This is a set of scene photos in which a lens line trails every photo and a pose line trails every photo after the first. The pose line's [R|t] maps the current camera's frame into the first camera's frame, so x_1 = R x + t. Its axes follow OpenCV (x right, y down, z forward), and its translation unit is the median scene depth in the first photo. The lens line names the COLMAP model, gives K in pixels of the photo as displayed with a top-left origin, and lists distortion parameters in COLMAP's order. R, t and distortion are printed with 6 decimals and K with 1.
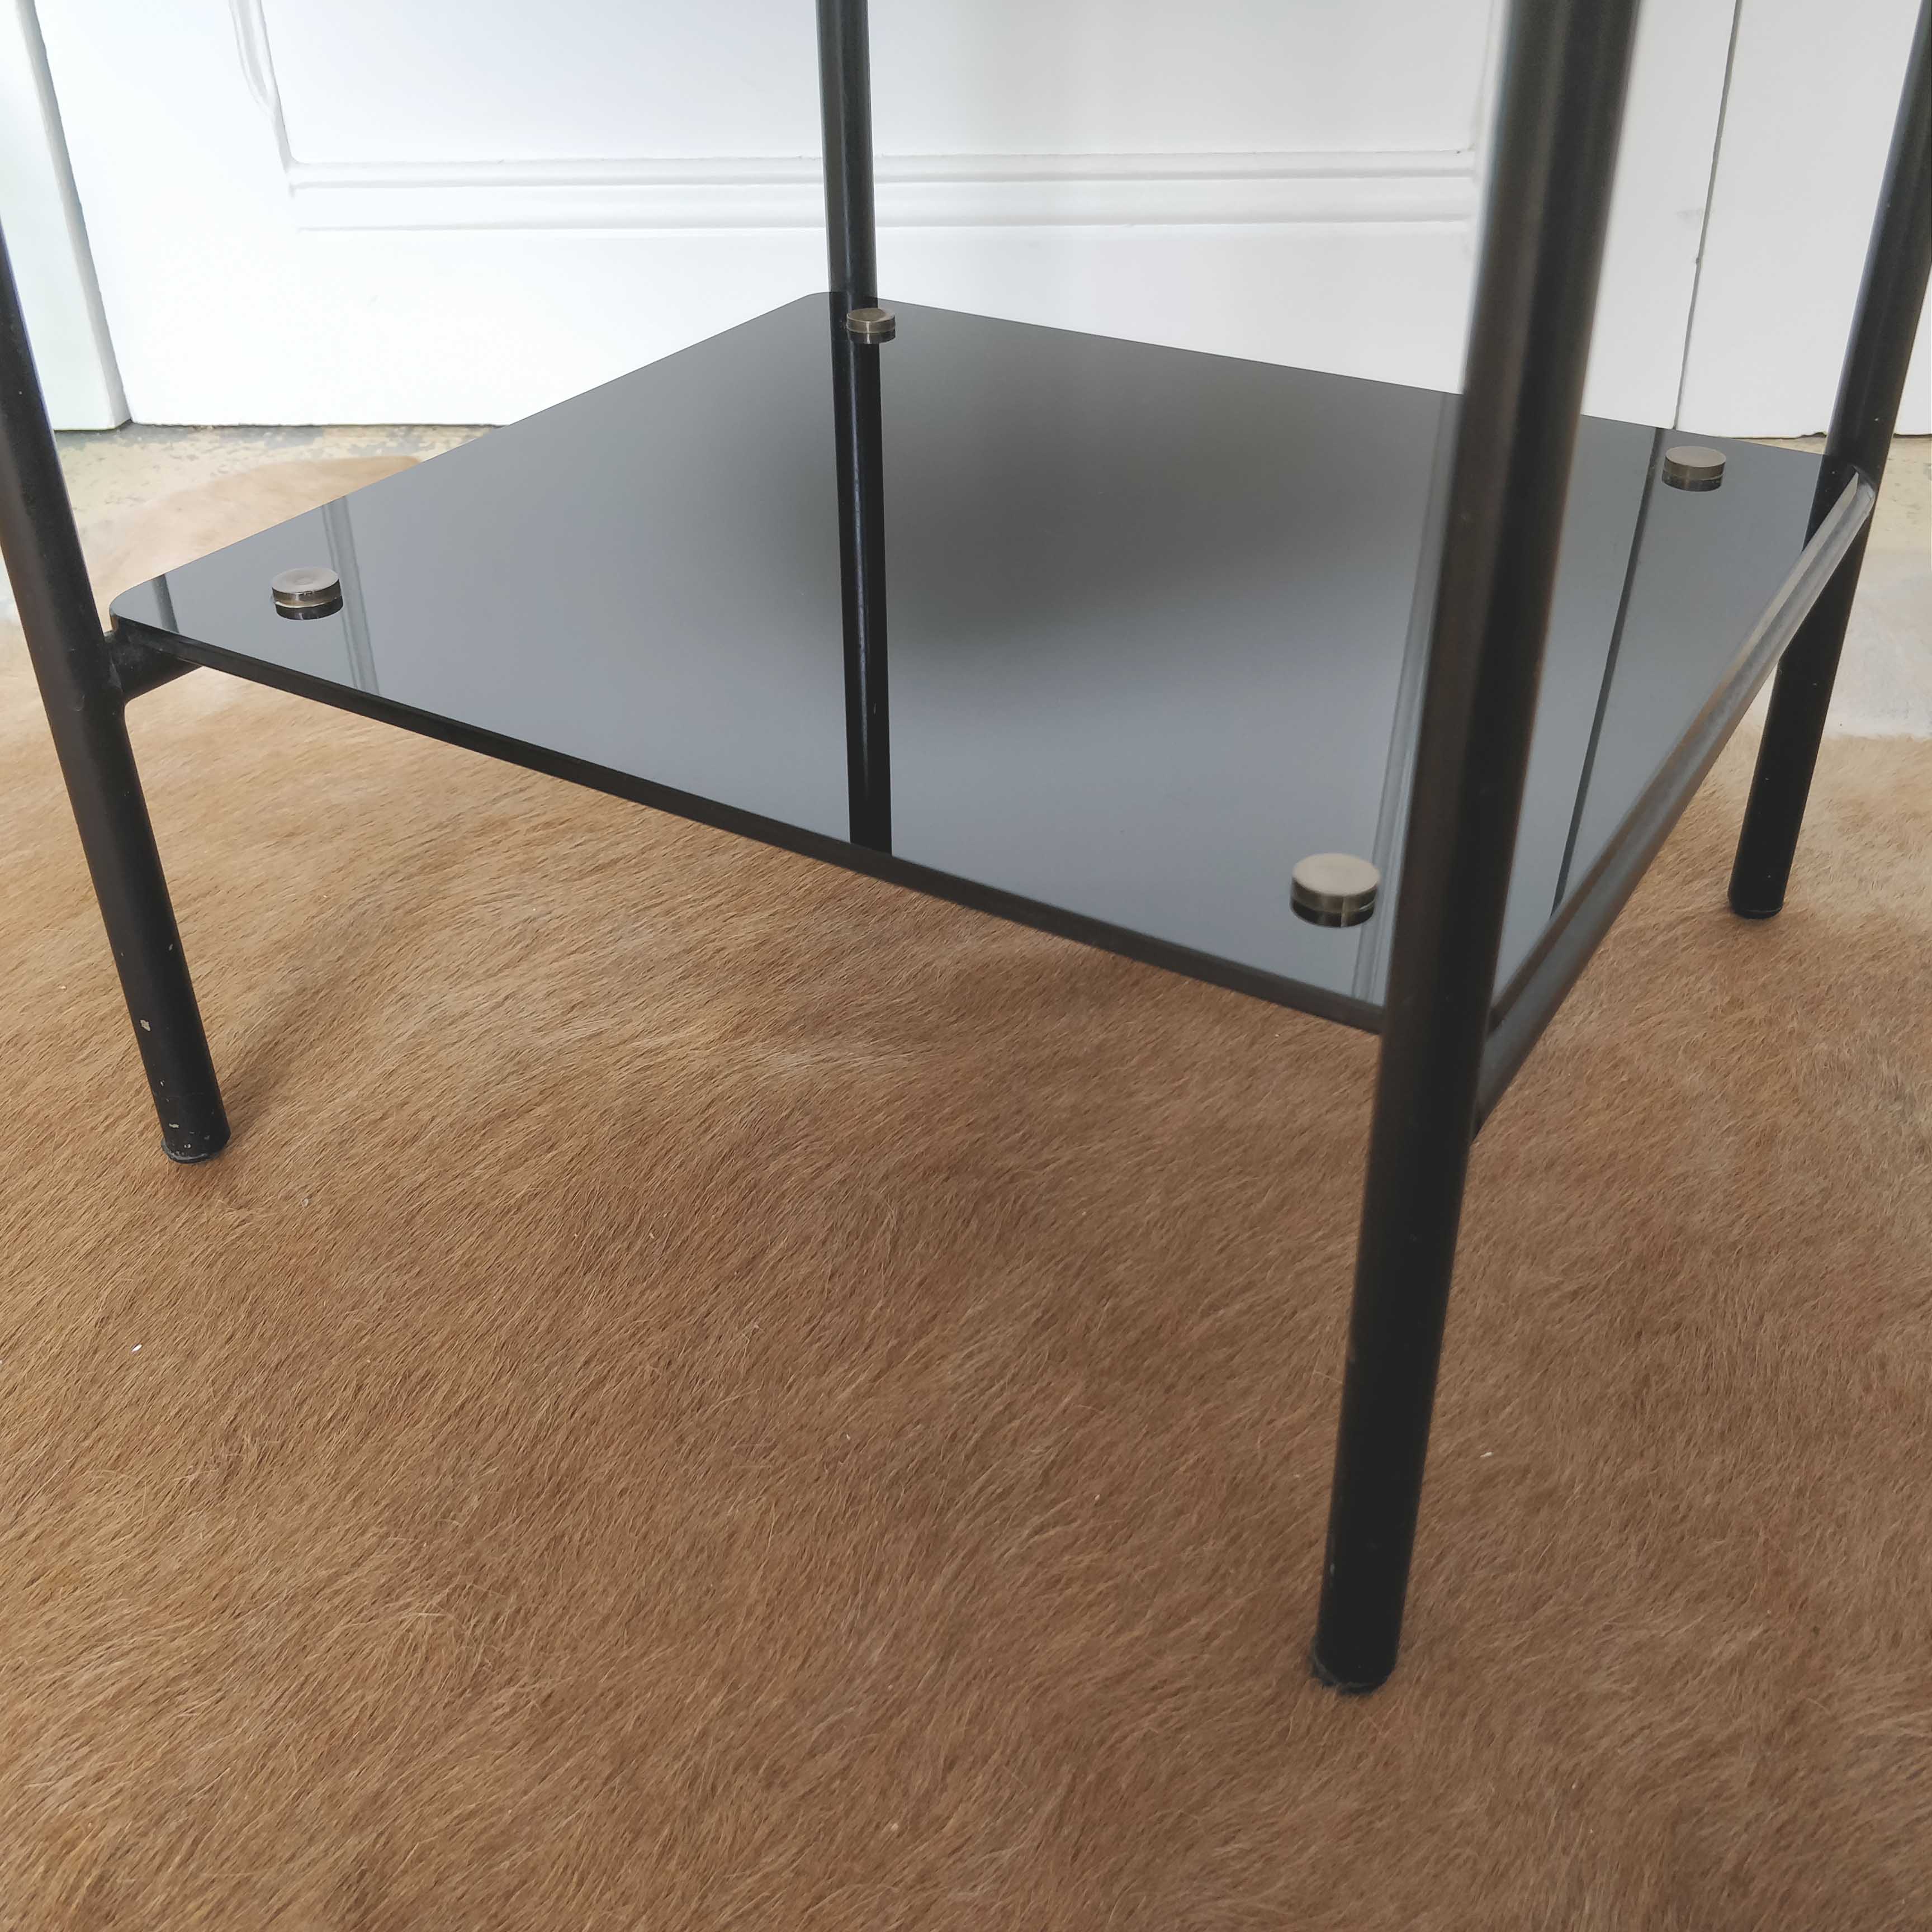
lens RADIAL K [[1976.9, 0, 950.6], [0, 1976.9, 990.6], [0, 0, 1]] dist [0.115498, -0.292897]
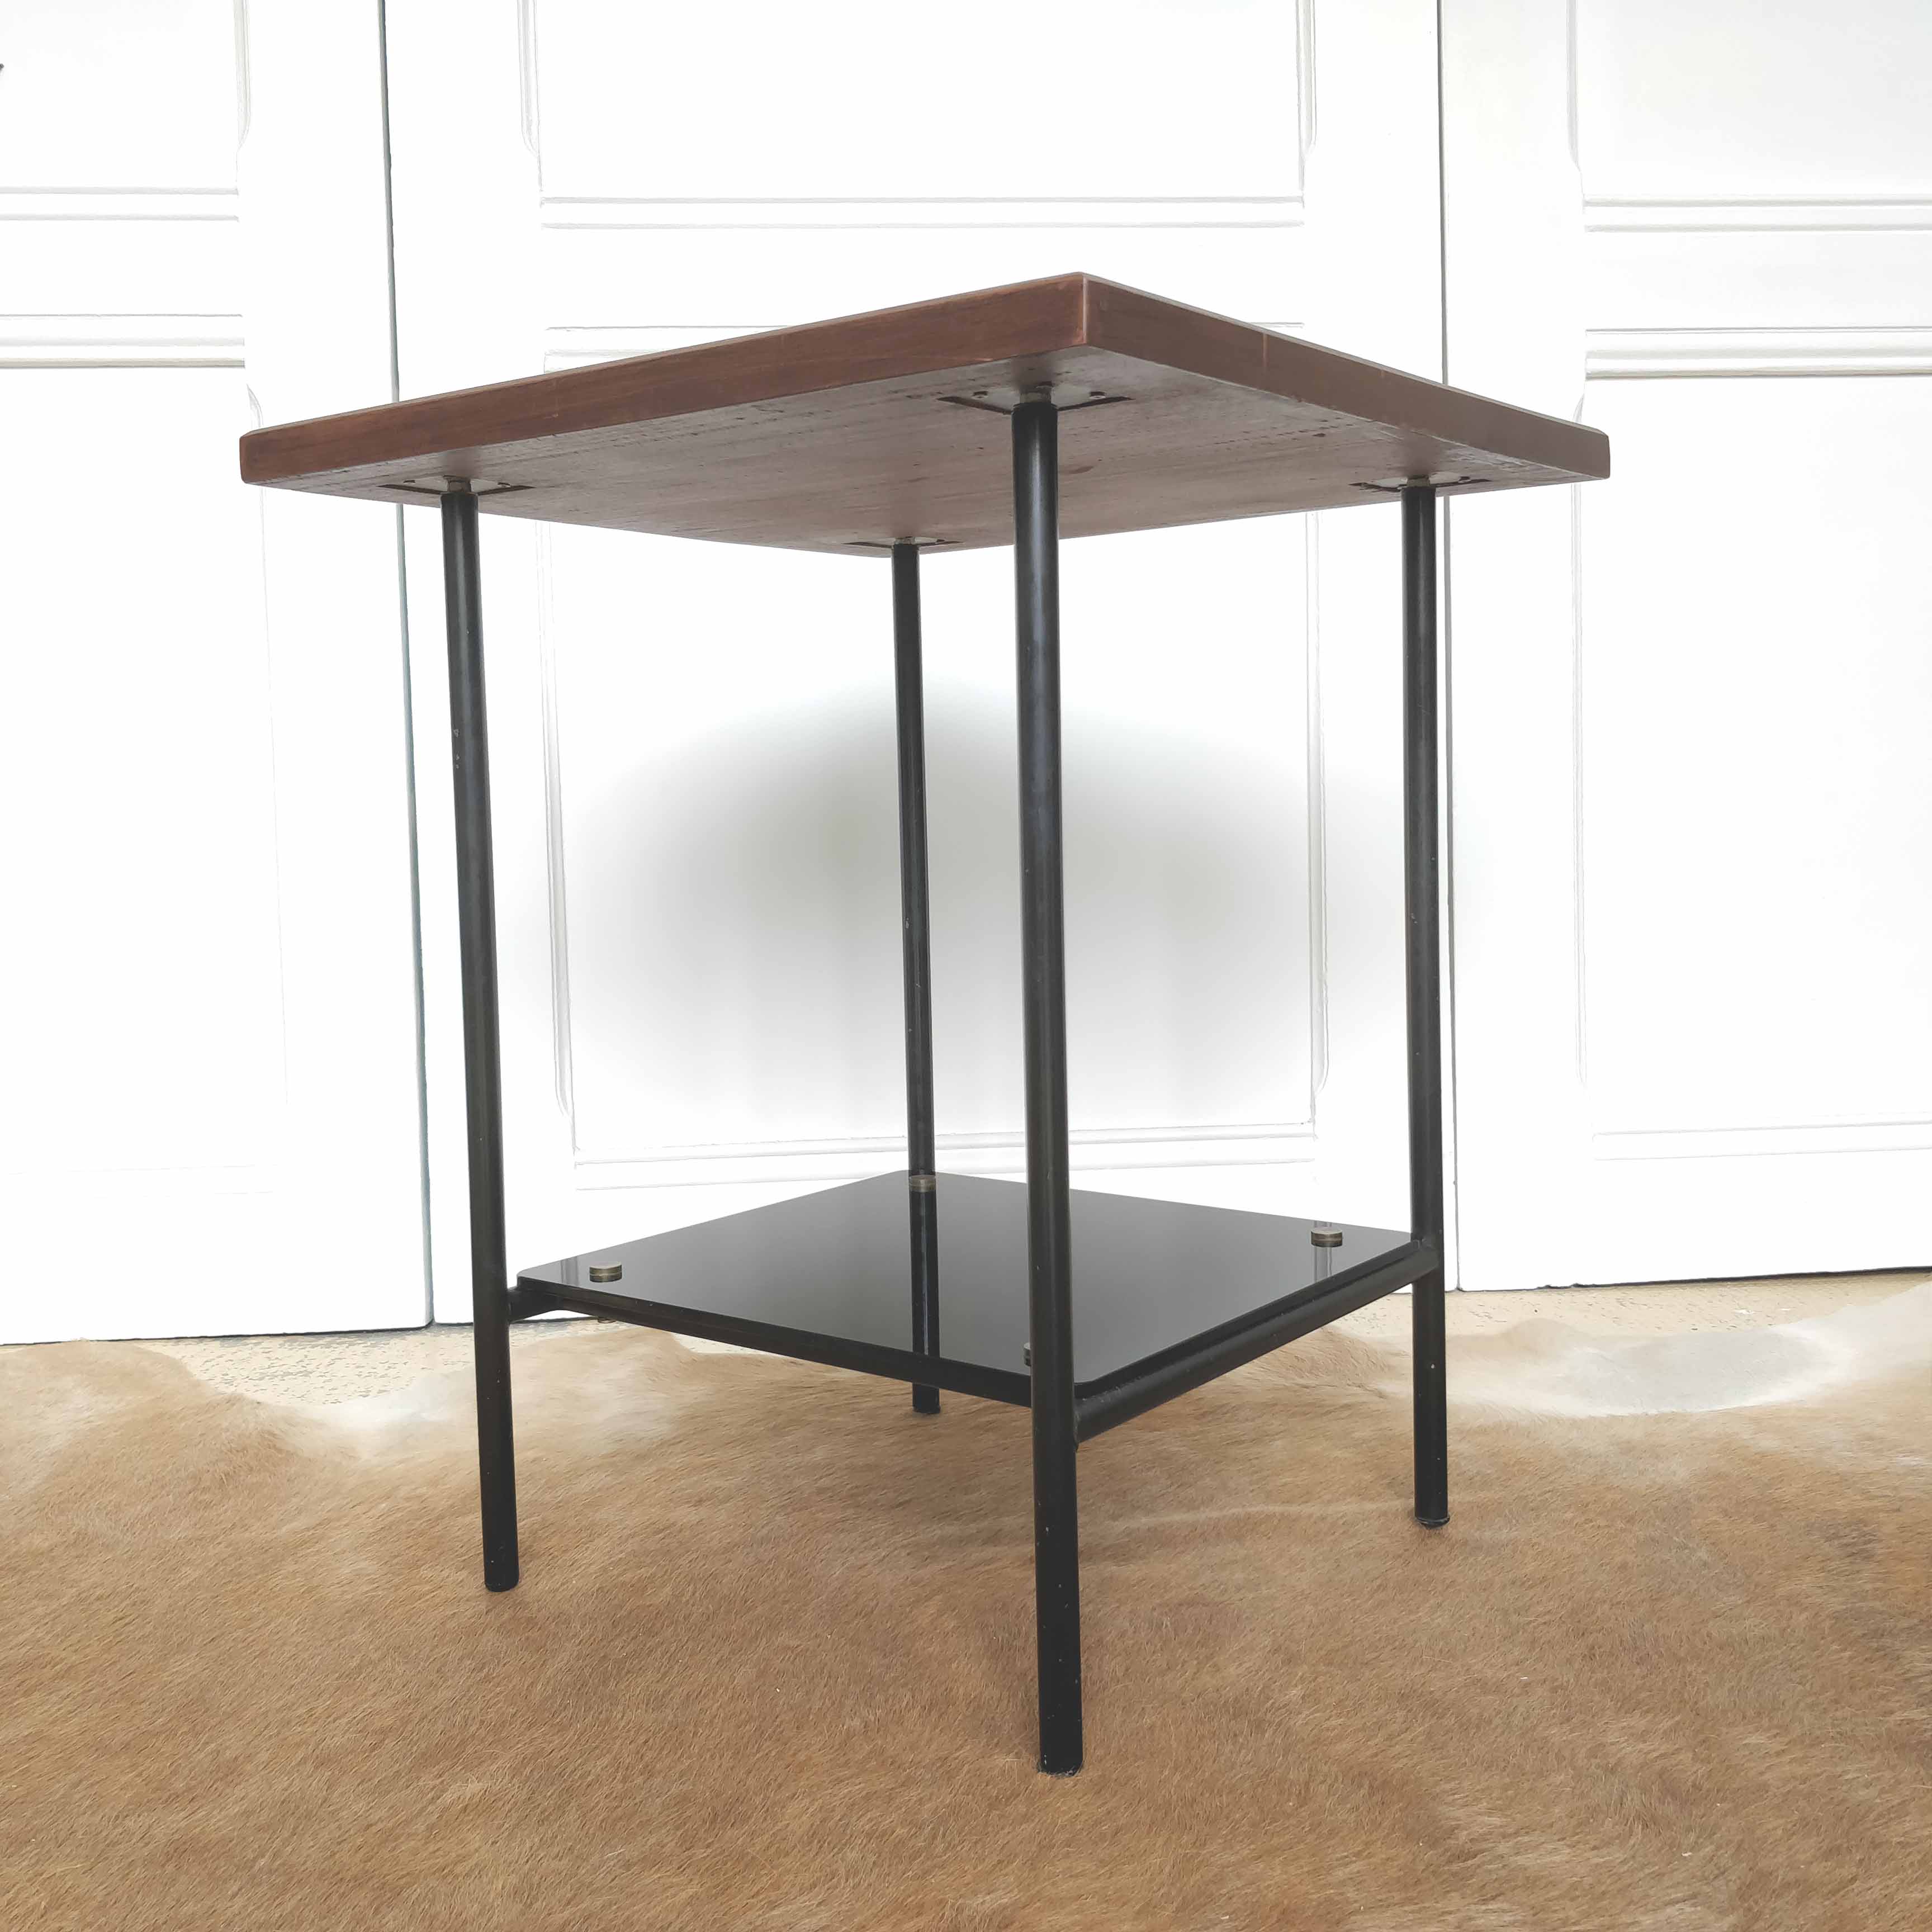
lens RADIAL K [[1936.9, 0, 950.0], [0, 1936.9, 970.1], [0, 0, 1]] dist [0.007341, -0.035627]
pose [[0.992086, -0.011593, 0.125023, -0.399242], [0.073541, 0.860708, -0.503759, 0.436006], [-0.101768, 0.508966, 0.854750, -0.695065]]
